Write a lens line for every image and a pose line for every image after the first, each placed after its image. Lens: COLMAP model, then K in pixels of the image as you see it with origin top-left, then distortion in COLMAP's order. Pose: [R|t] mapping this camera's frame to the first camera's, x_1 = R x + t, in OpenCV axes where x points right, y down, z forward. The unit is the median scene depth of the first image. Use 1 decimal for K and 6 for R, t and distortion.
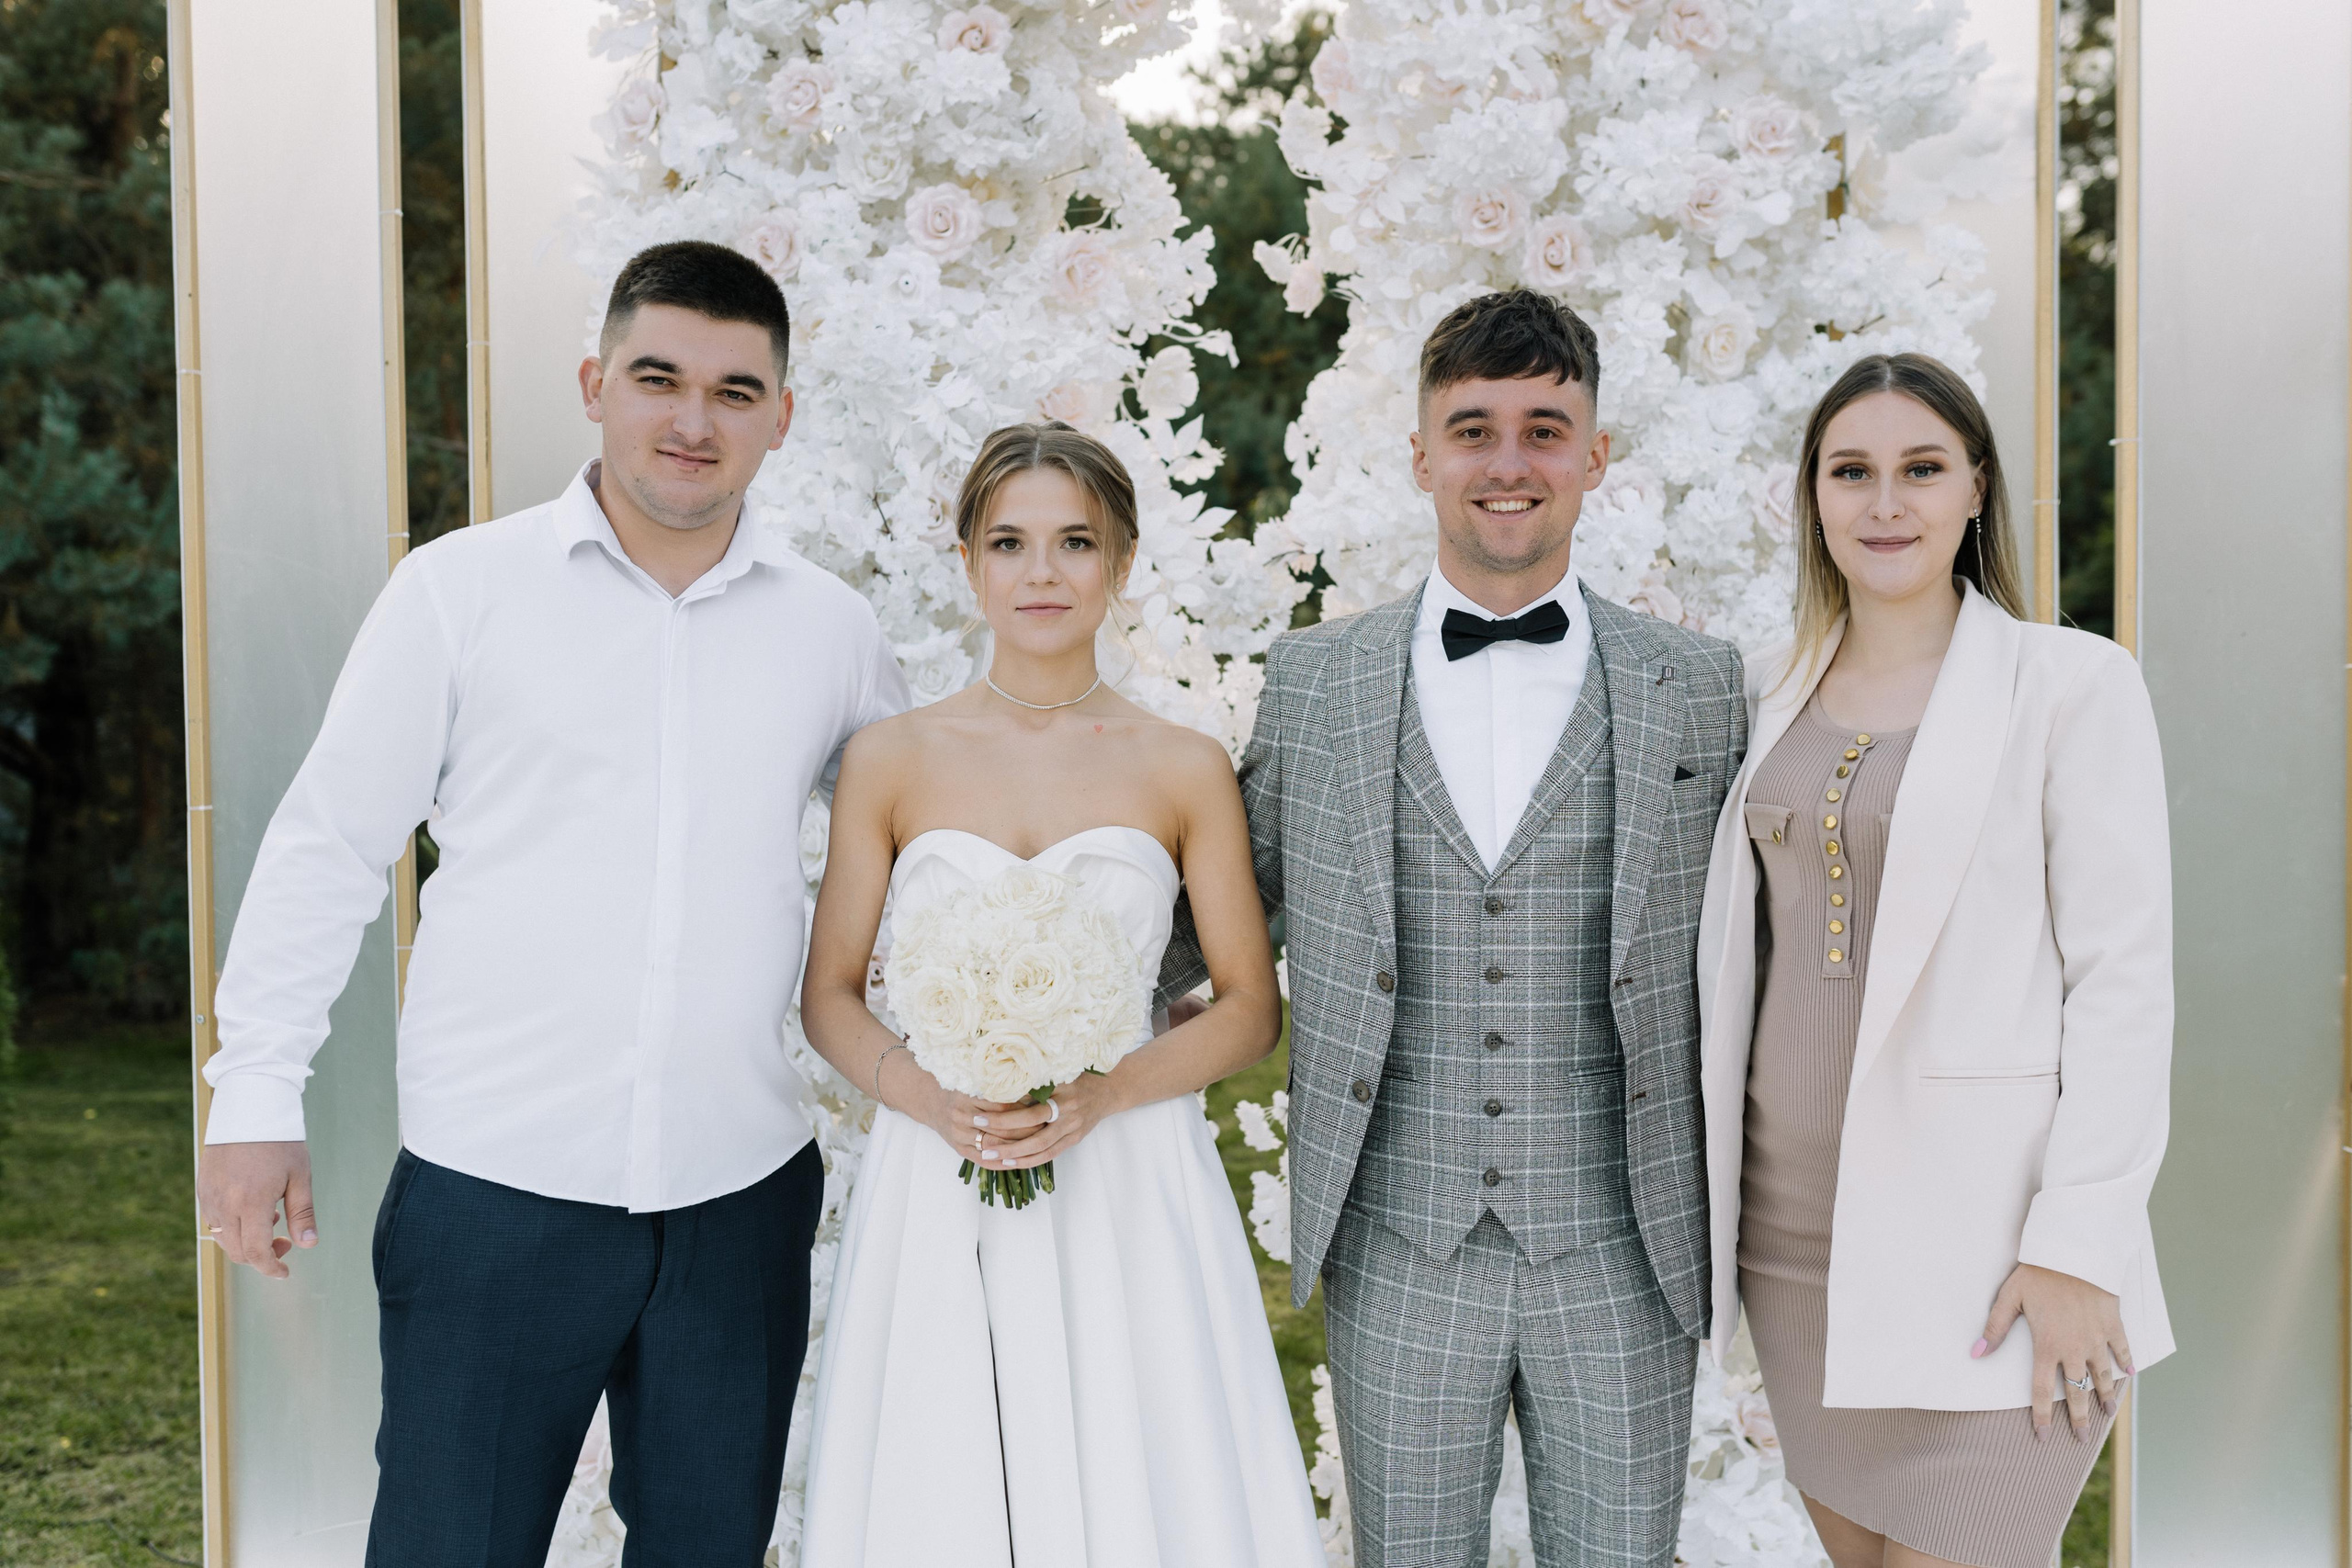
lens RADIAL K [[2319.2, 0, 1127.6], [0, 2319.2, 764.2], [0, 0, 1]] dist [-0.007011, 0.011921]
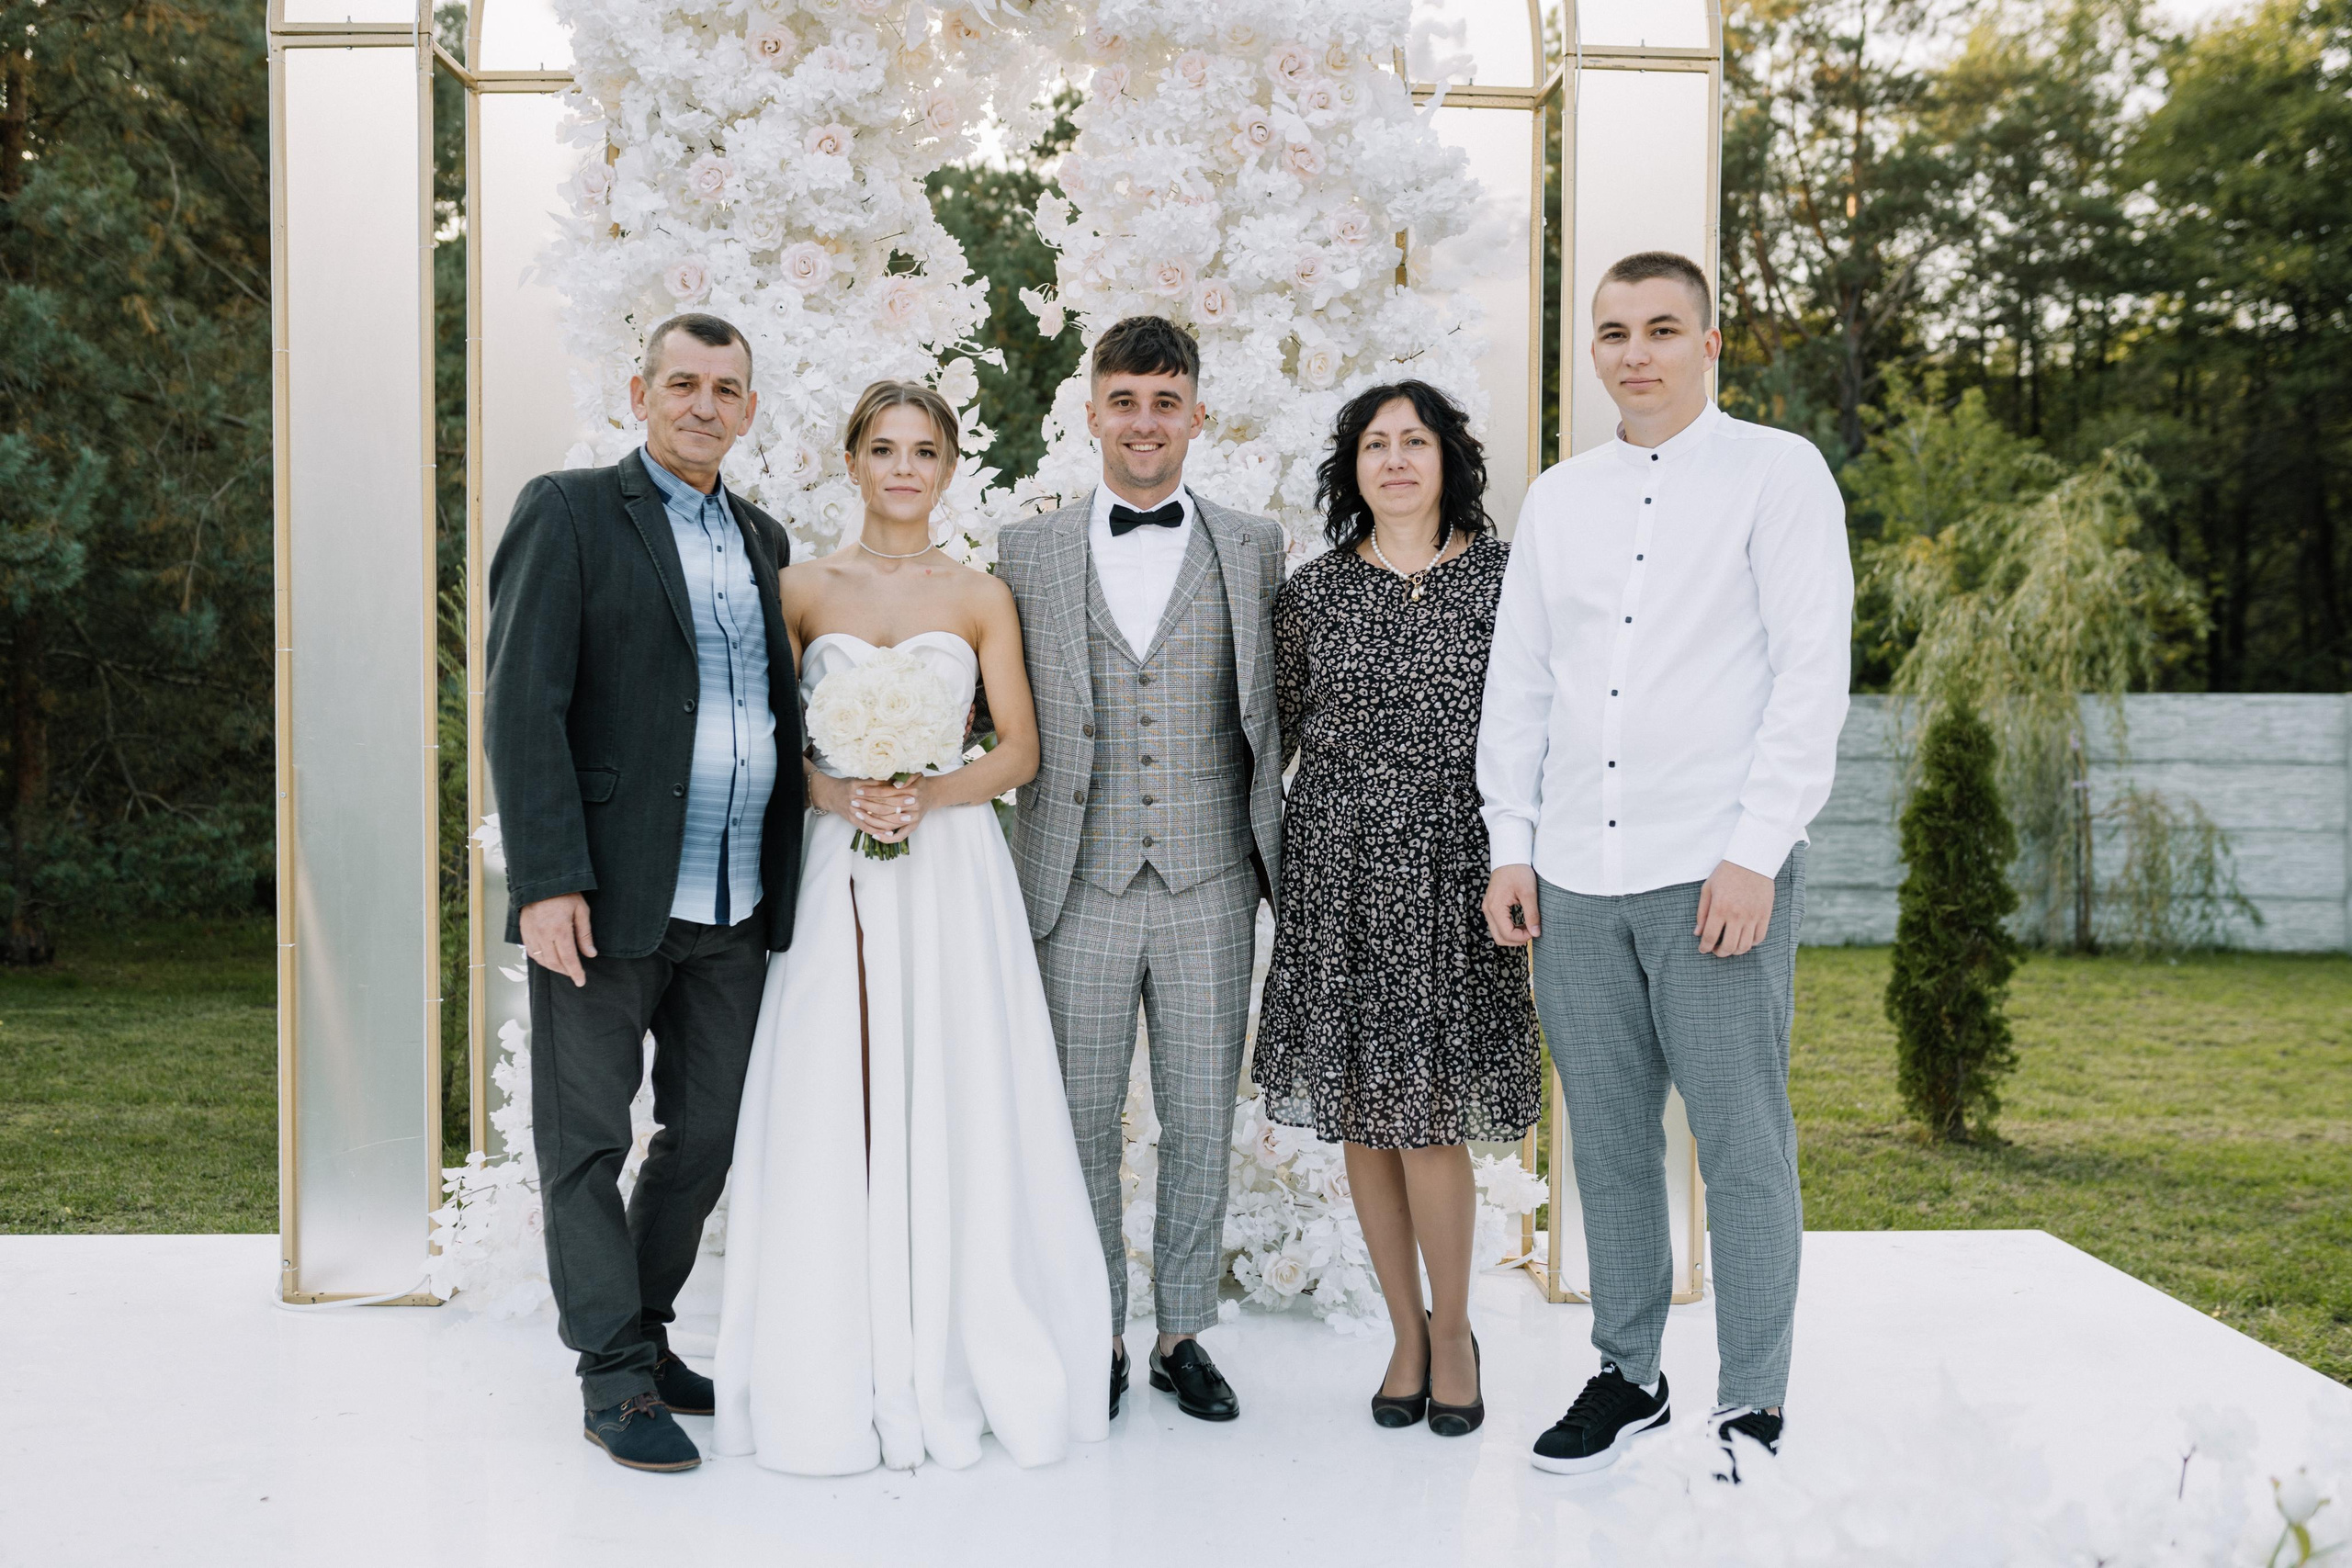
lens RADIAL K [[2276.9, 0, 1176.0], [0, 2276.9, 784.0], [0, 0, 1]] dist [-0.005607, 0.013439]
pose [[0.994343, 0.013270, 0.105380, 0.006939], [-0.012720, 0.999902, -0.005886, 0.103353], [-0.105448, 0.004512, 0.994415, -0.475655]]
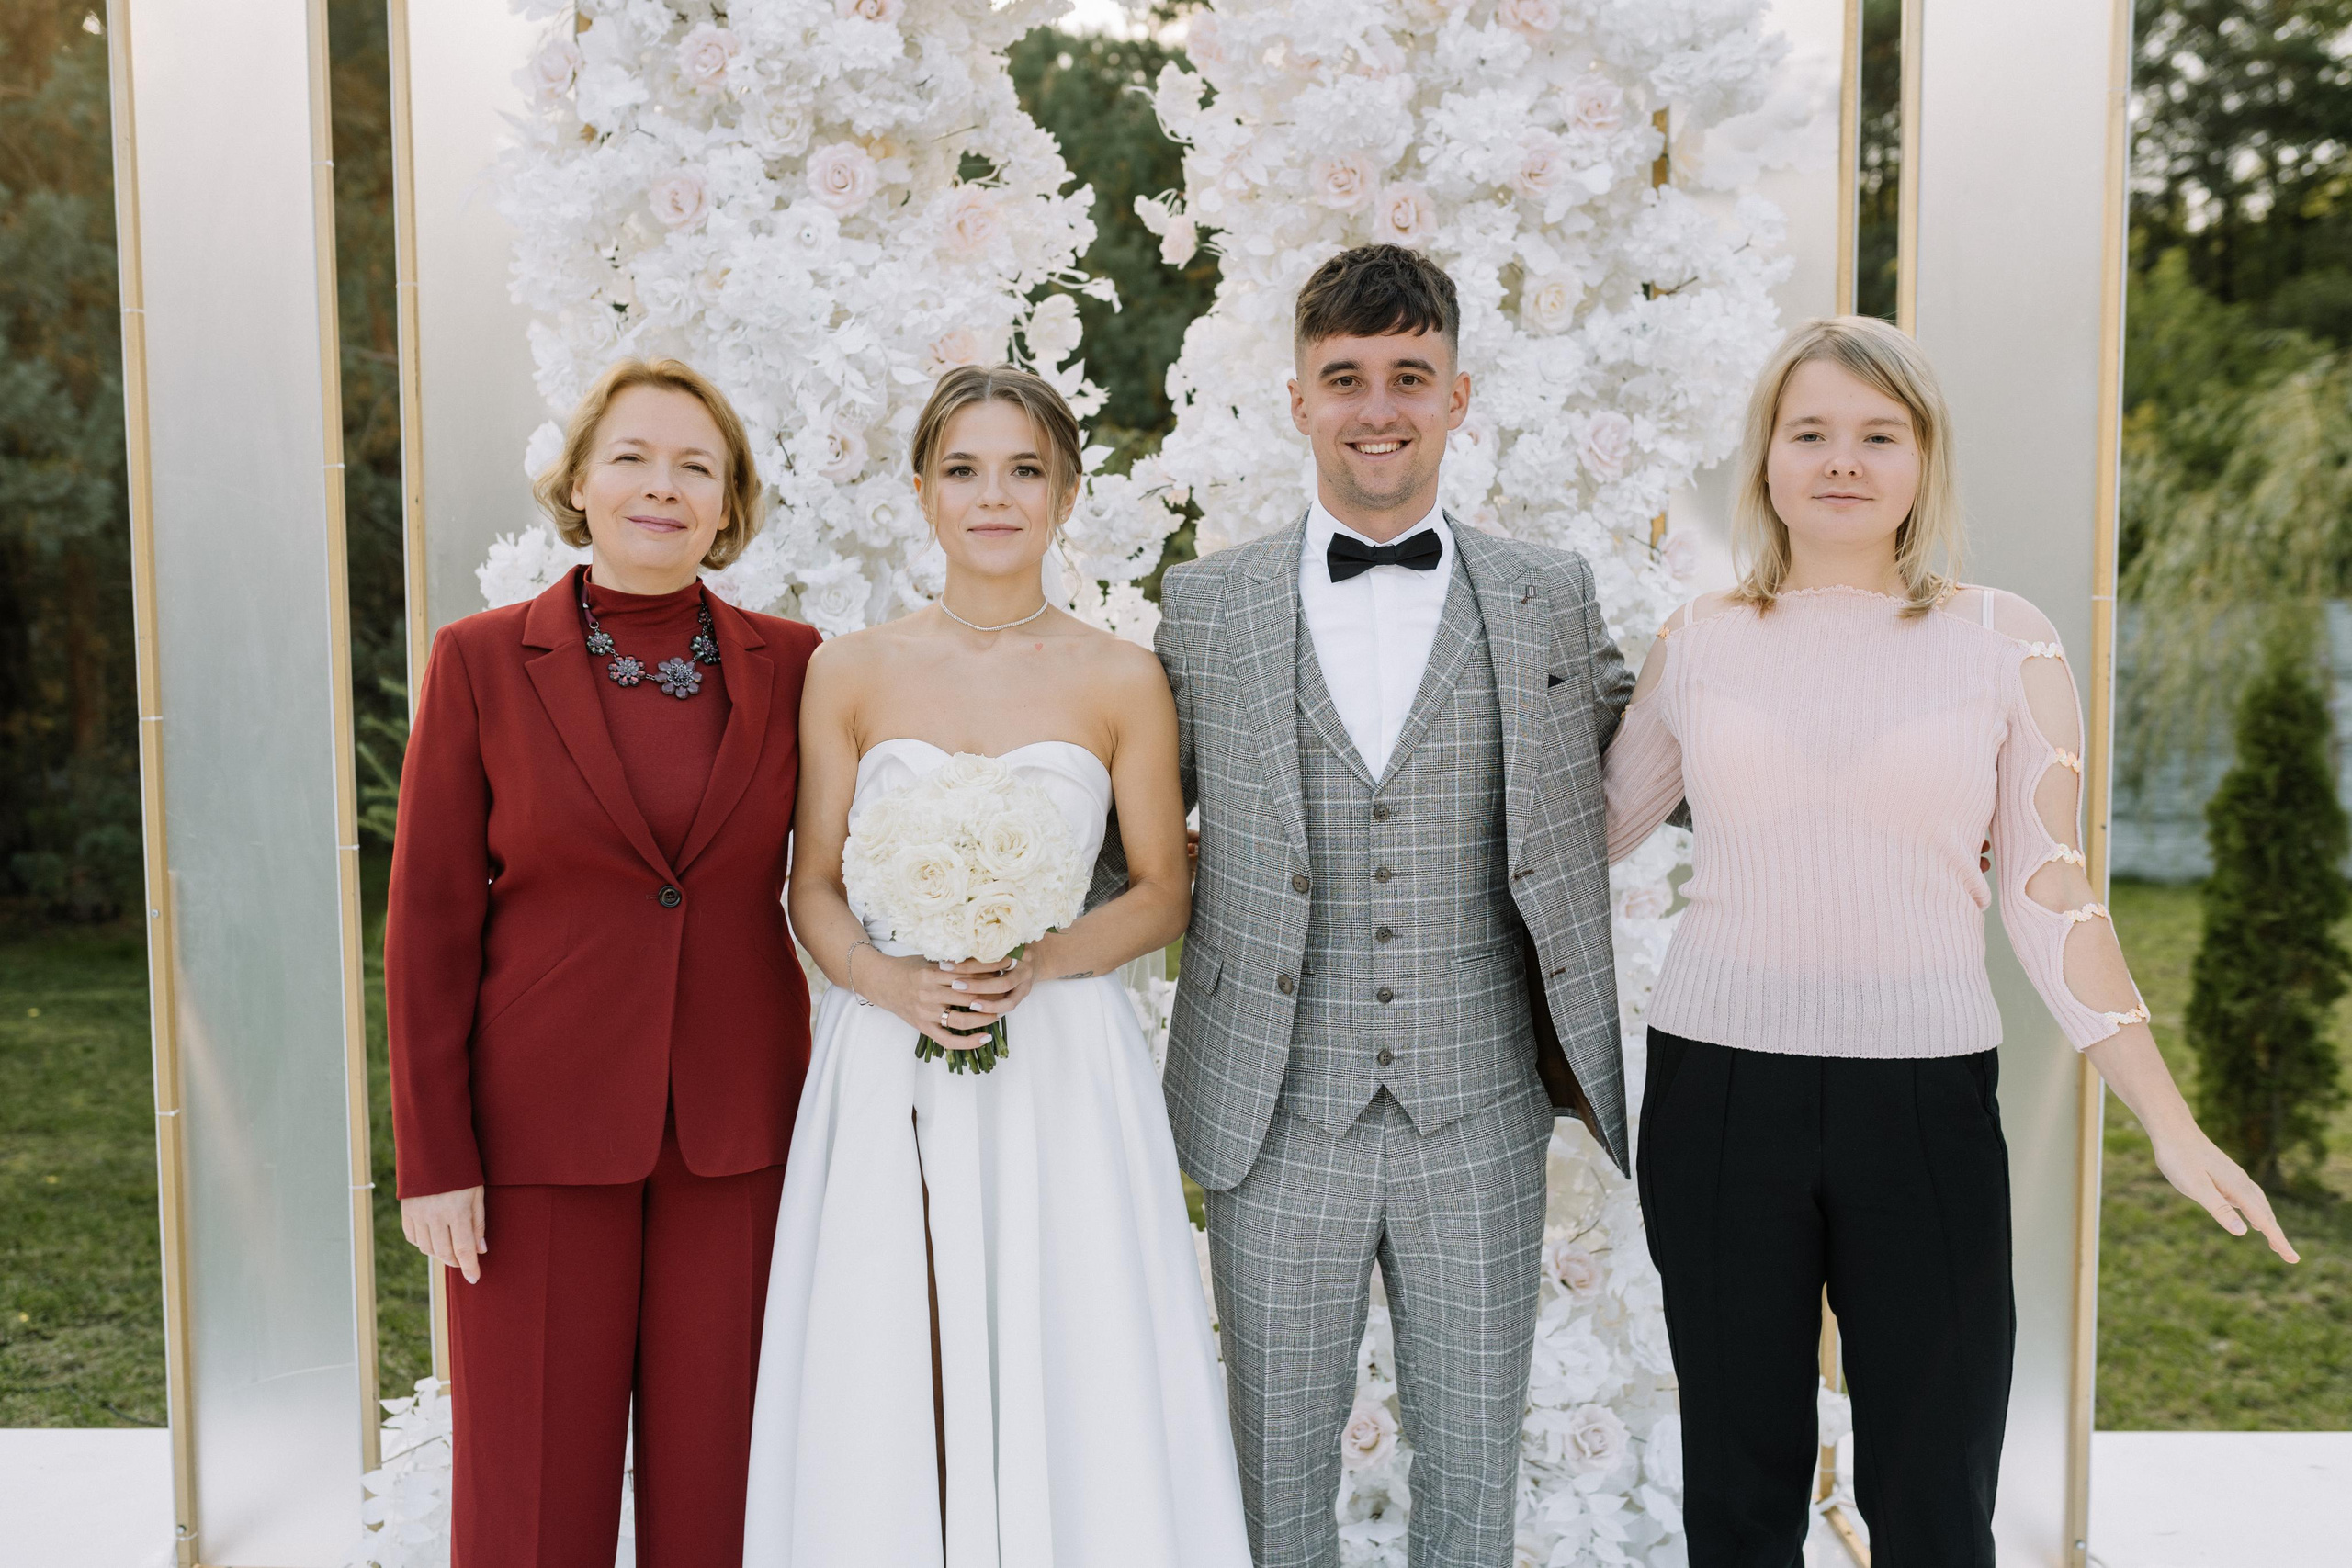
lens RADIAL K [[2276.9, 0, 1176.0], [0, 2276.9, 784.0], [0, 0, 1]] dist [-0.005607, 0.013439]
pose [[0.998751, 0.000691, 0.049962, 0.023269], [-0.003161, 0.998775, 0.049381, -0.004603], [-0.049867, -0.049477, 0.997530, -0.081307]]
